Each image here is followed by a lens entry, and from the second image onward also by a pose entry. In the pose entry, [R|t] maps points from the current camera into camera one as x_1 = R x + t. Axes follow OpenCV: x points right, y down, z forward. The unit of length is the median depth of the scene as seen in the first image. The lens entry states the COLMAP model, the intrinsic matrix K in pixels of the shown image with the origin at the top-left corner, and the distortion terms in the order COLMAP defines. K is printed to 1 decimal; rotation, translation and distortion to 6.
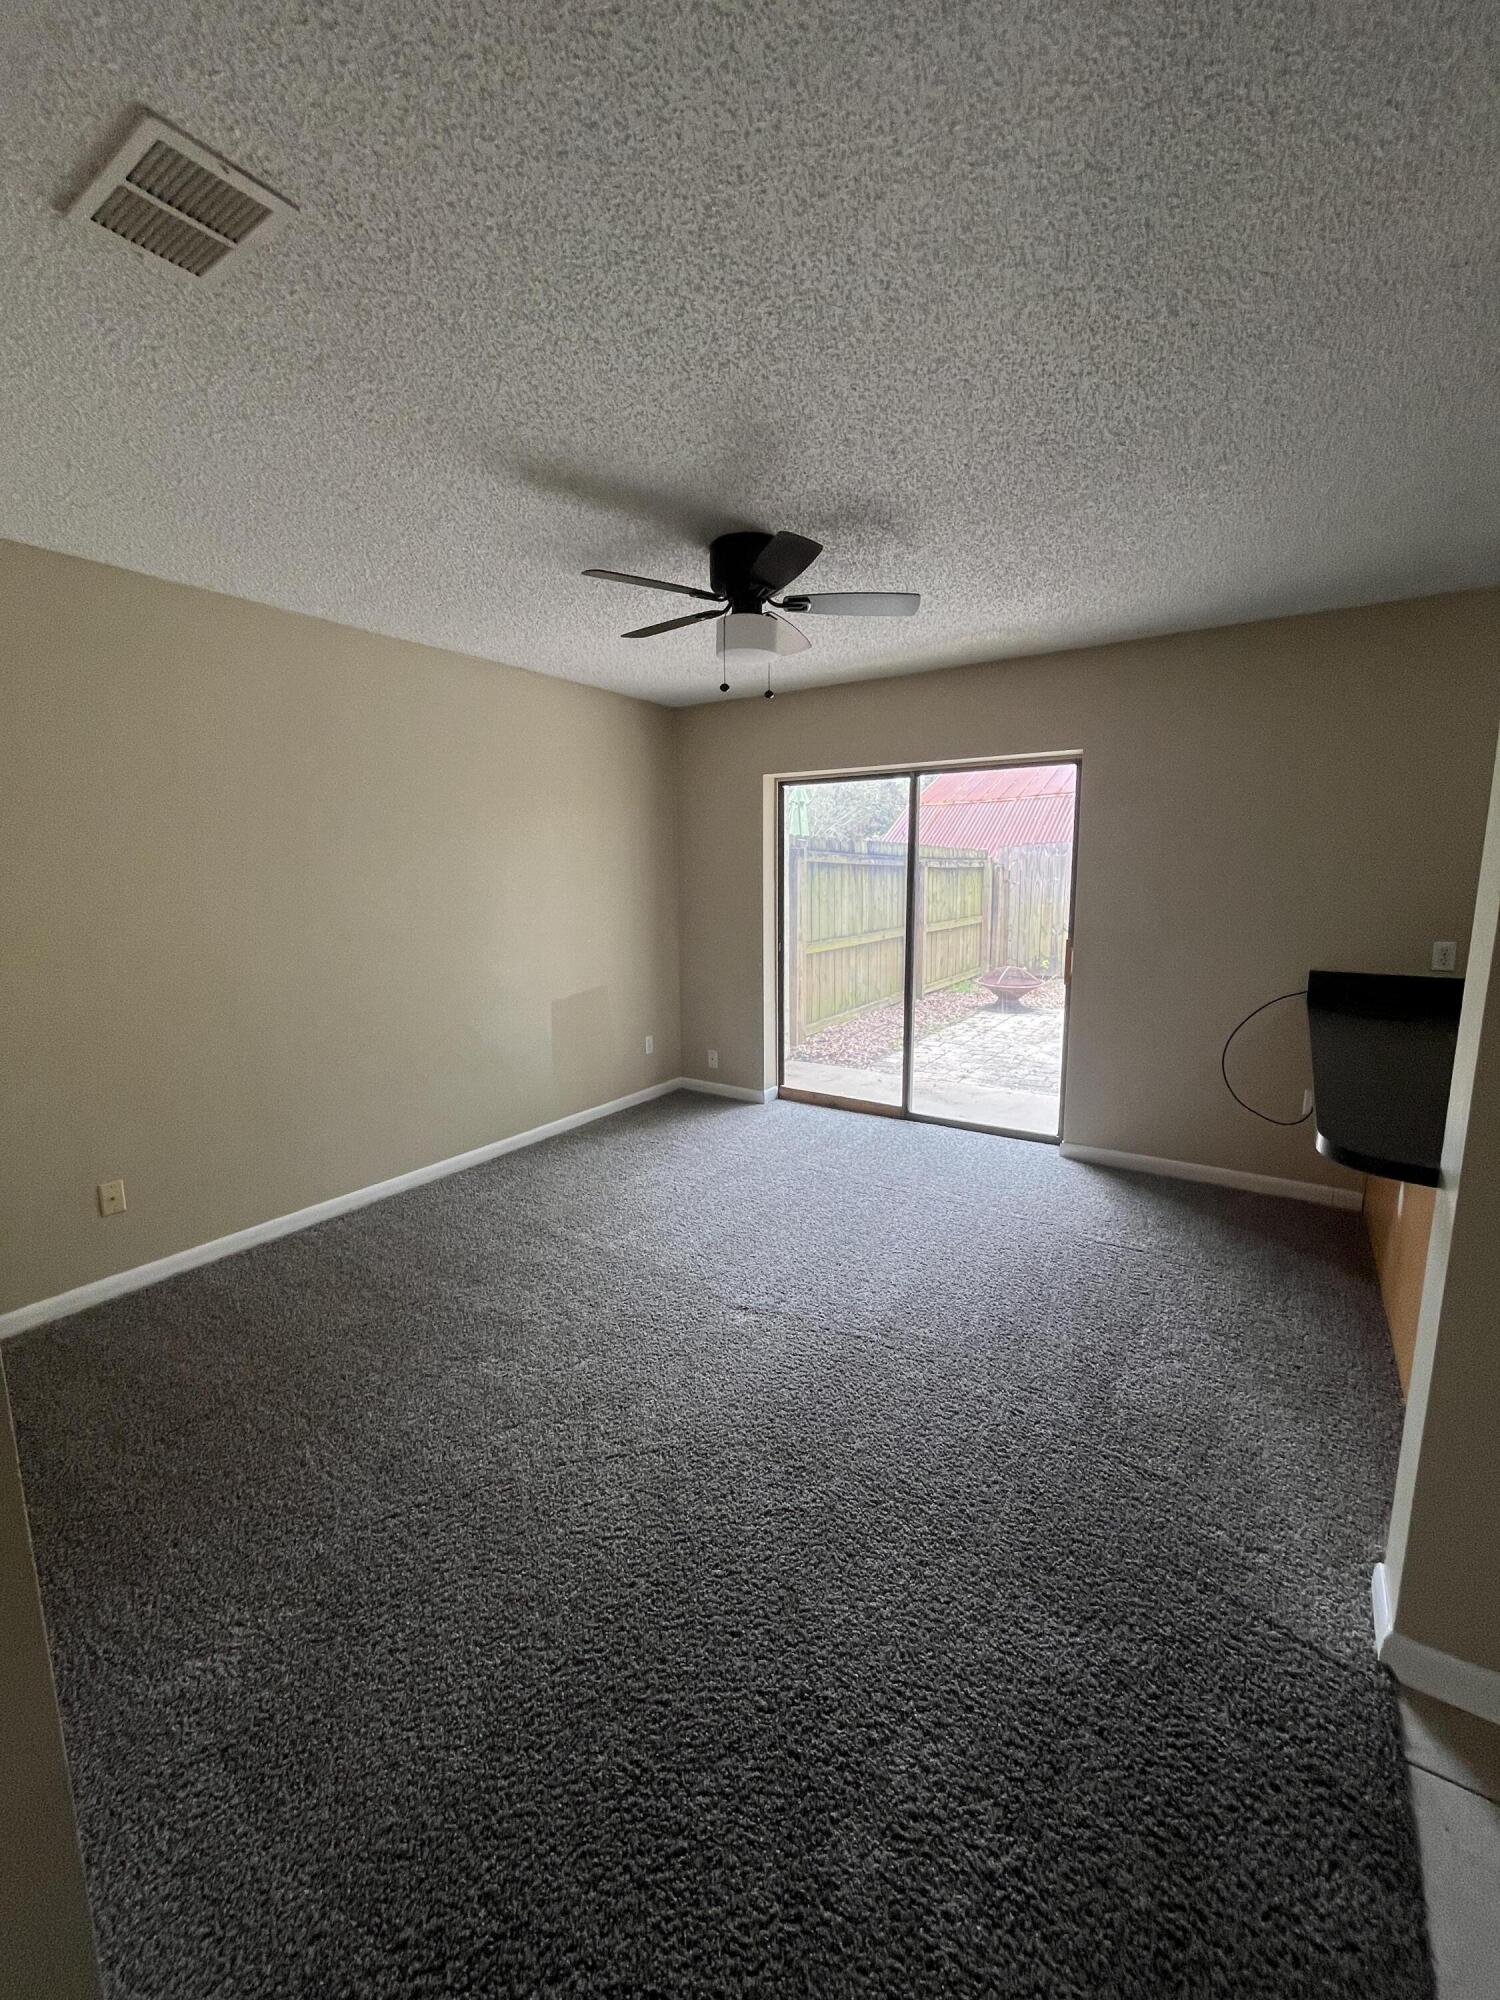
lens RADIAL K [[809.1, 0, 742.4], [0, 809.1, 1001.0], [0, 0, 1]] dist [0.000174, 0.000199]
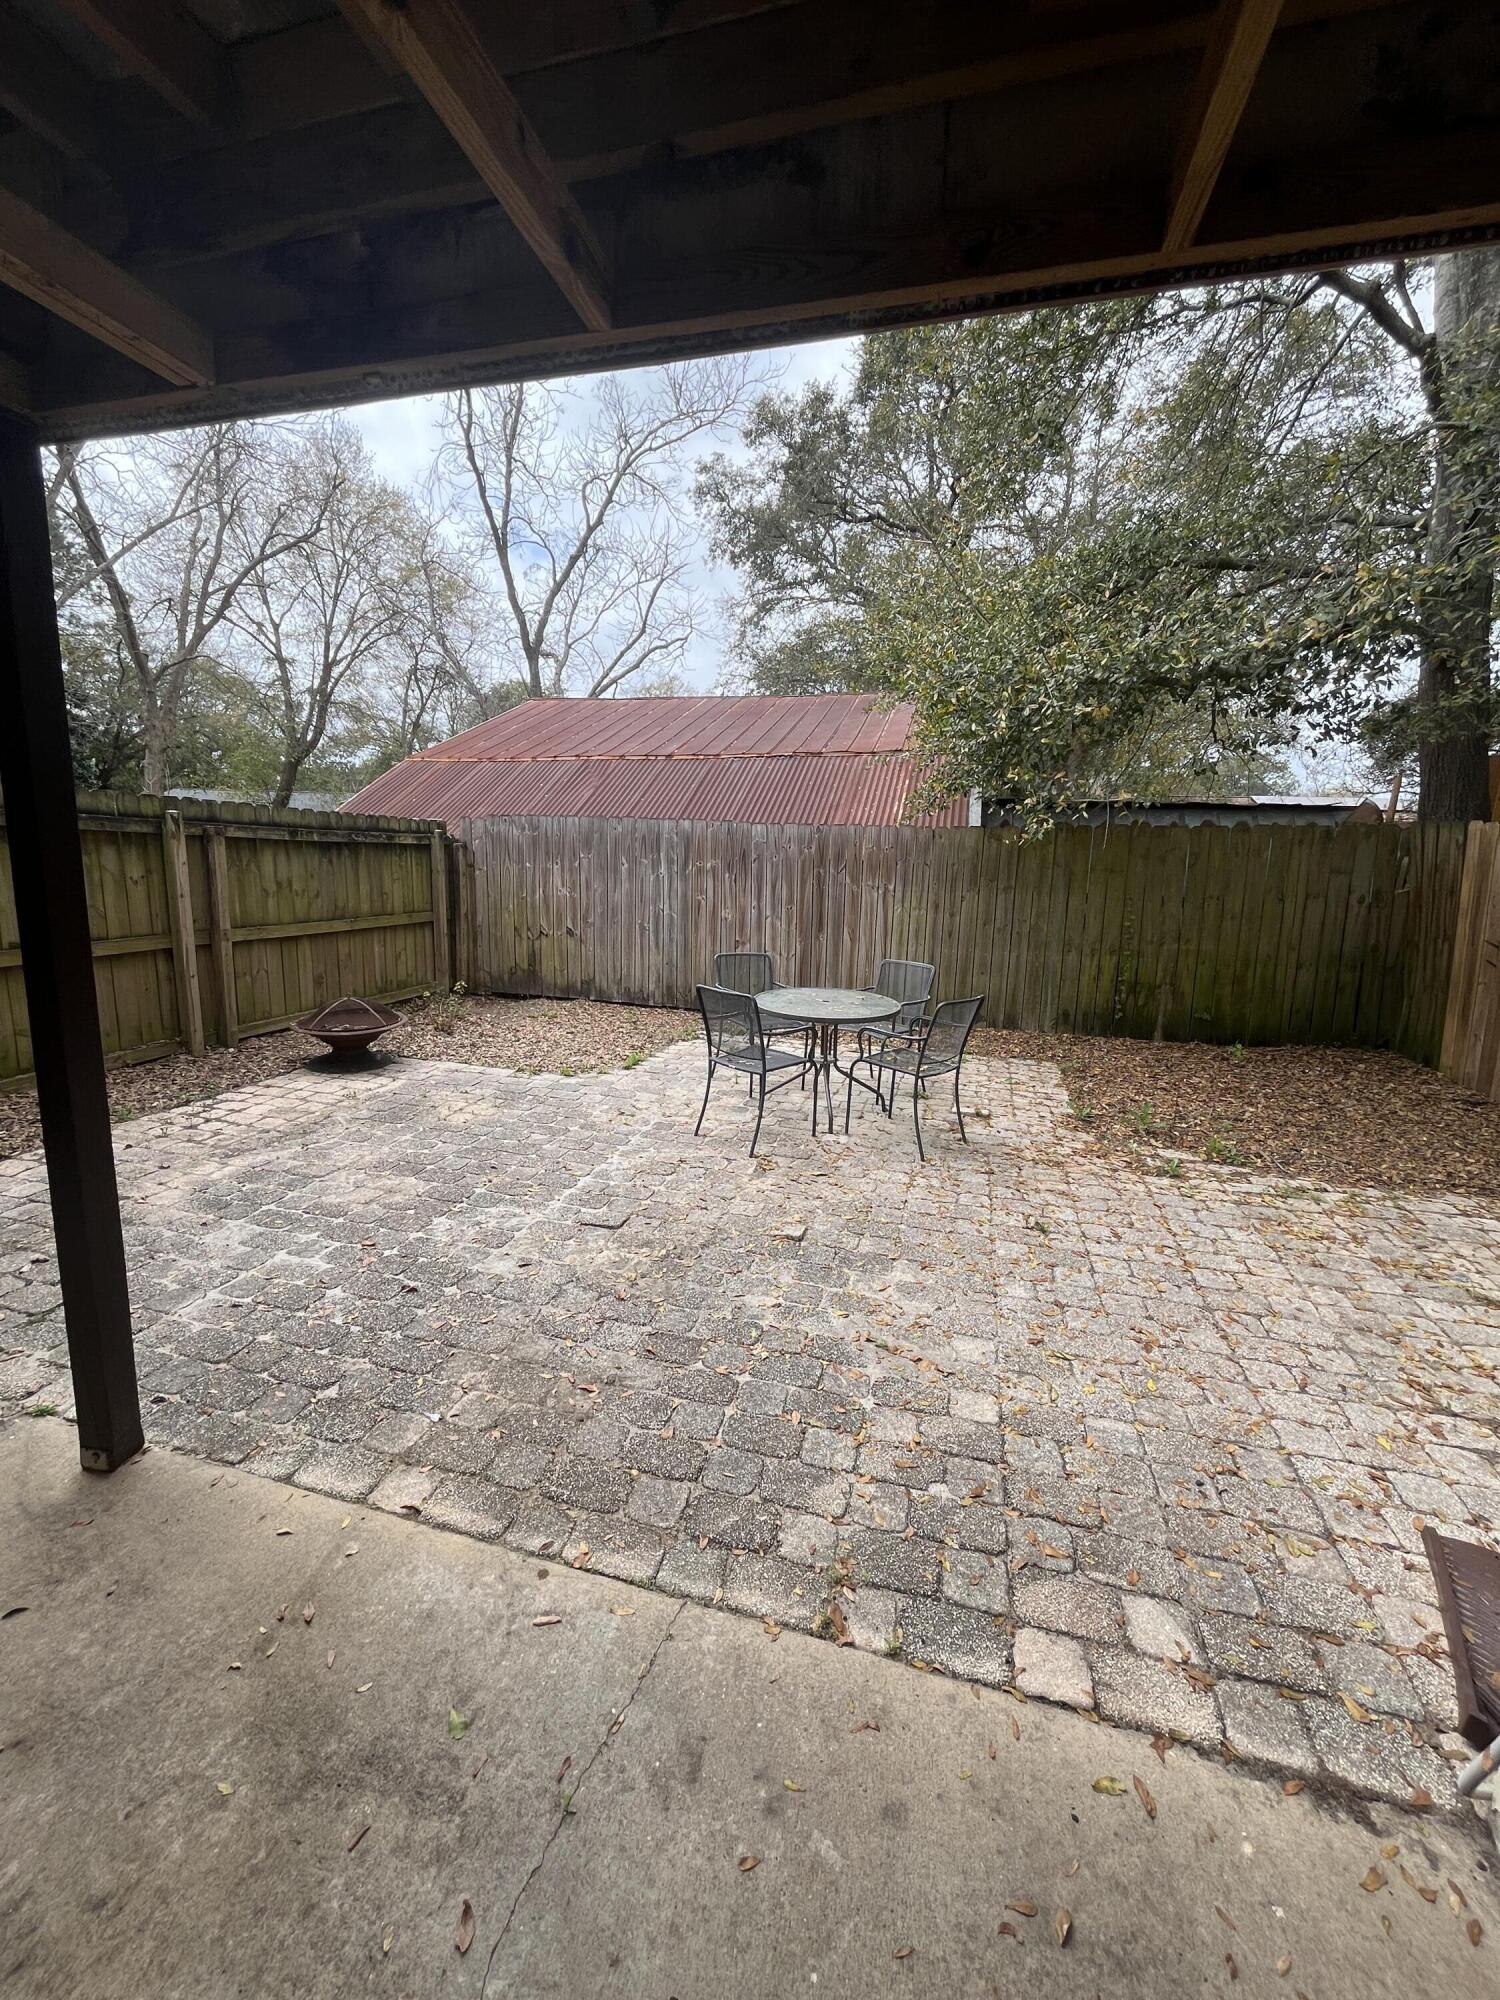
lens RADIAL K [[809.1, 0, 751.0], [0, 809.1, 988.6], [0, 0, 1]] dist [0.000174, 0.000199]
pose [[0.946400, -0.007479, 0.322910, 0.681260], [0.005235, 0.999956, 0.007817, -0.087538], [-0.322954, -0.005707, 0.946398, 0.481193]]
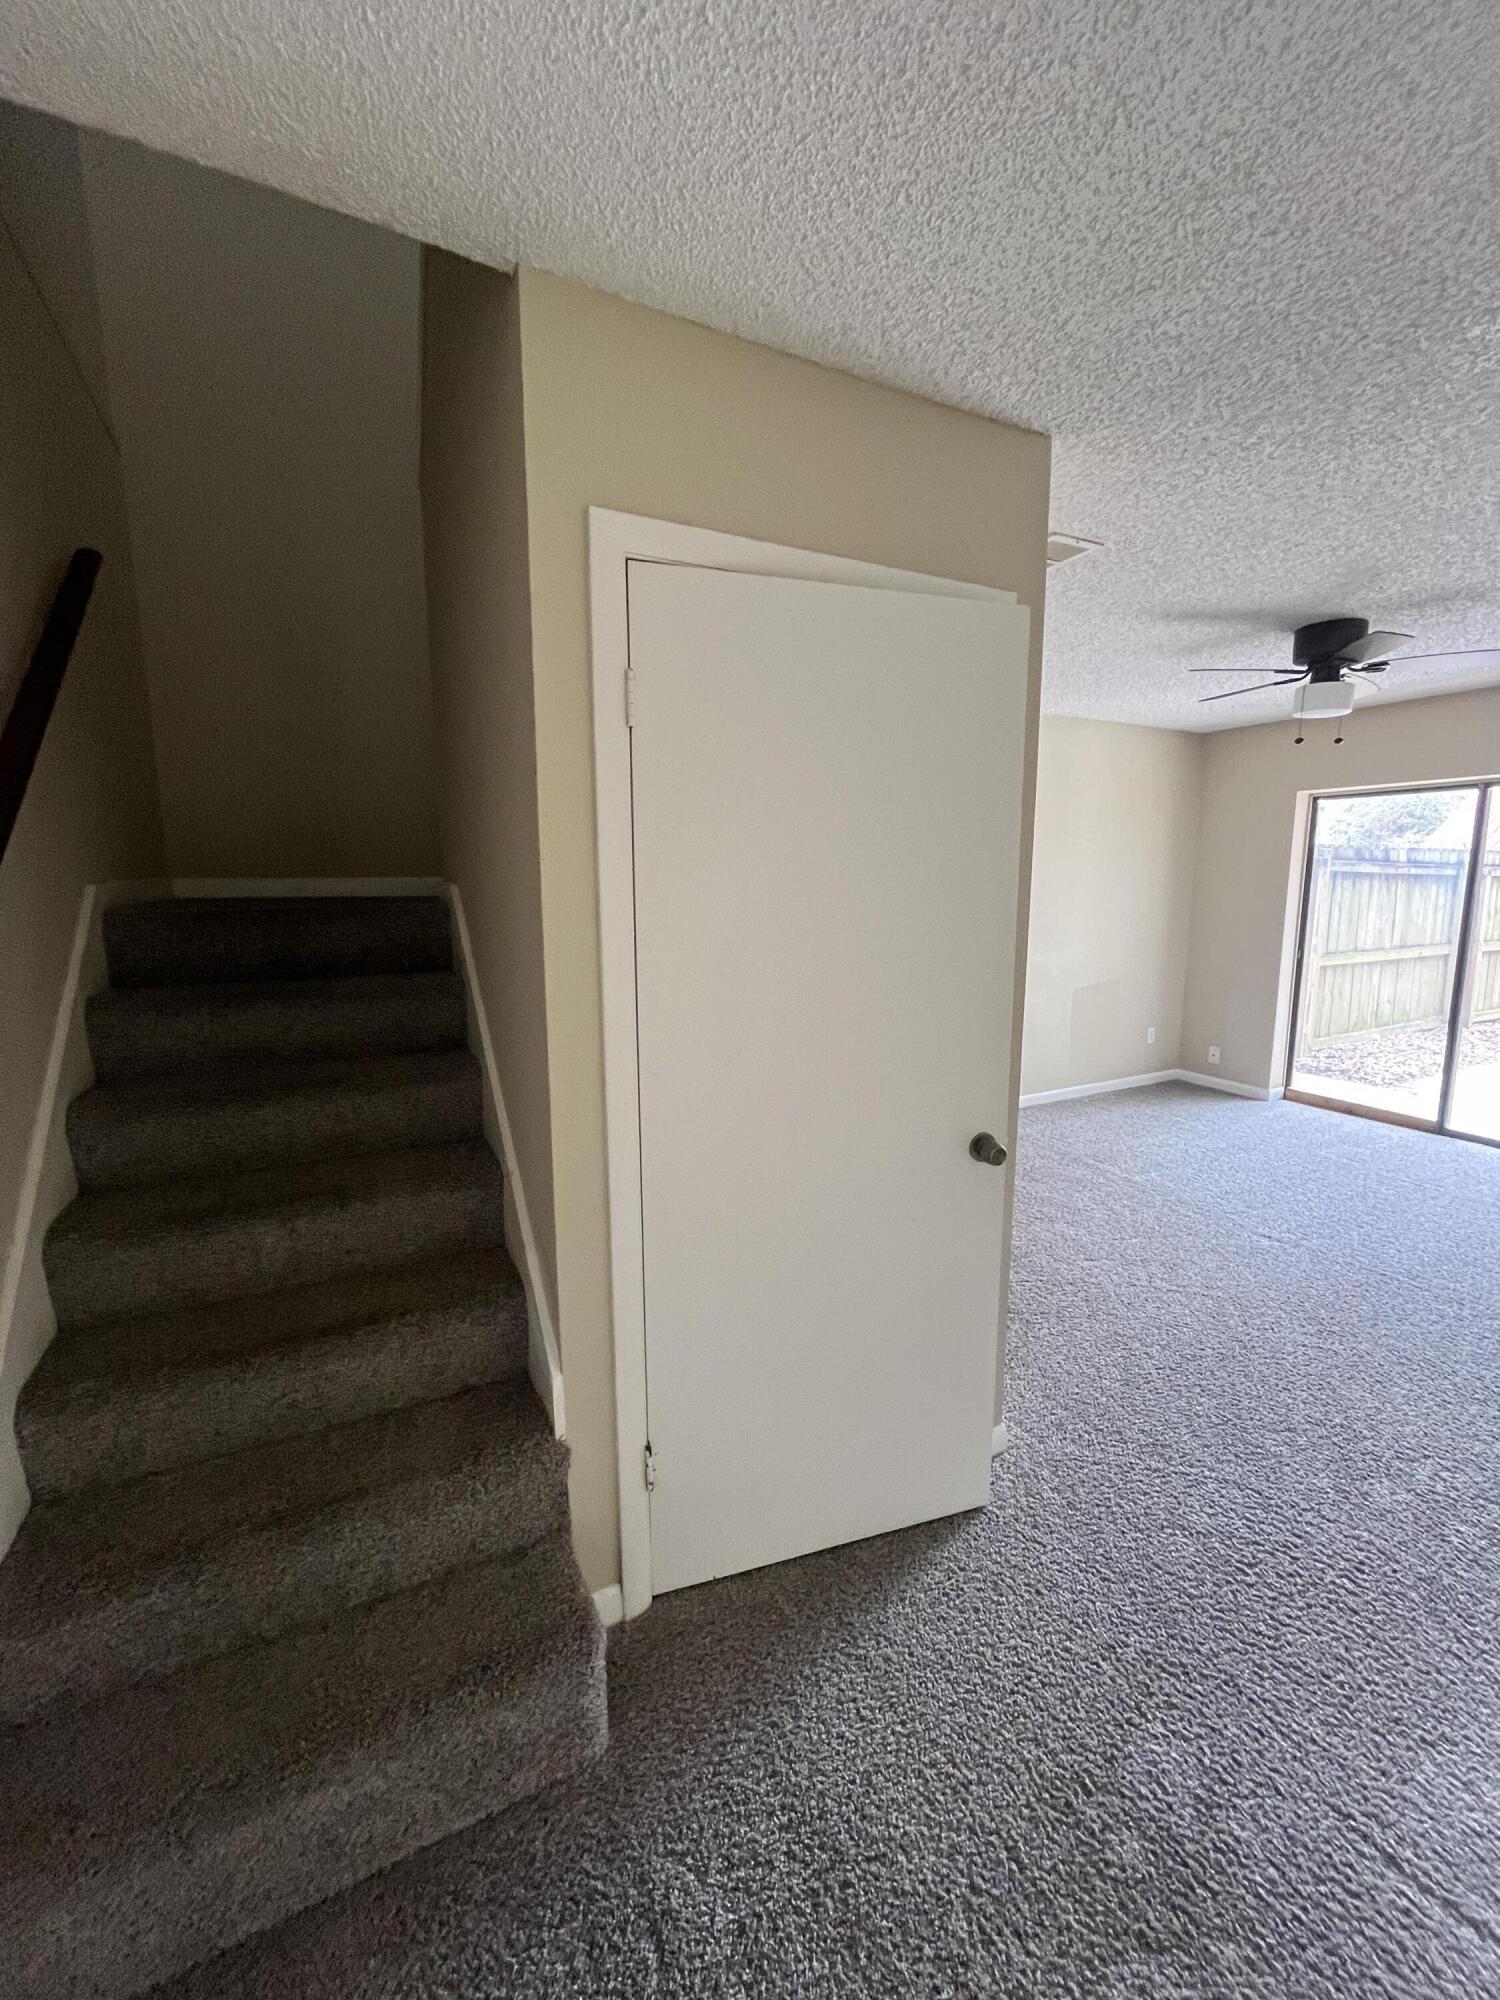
lens RADIAL K [[809.1, 0, 750.2], [0, 809.1, 996.6], [0, 0, 1]] dist [0.000174, 0.000199]
pose [[0.872129, 0.078060, -0.483009, -0.062032], [-0.083099, 0.996481, 0.010999, 0.034185], [0.482168, 0.030545, 0.875546, -0.248223]]
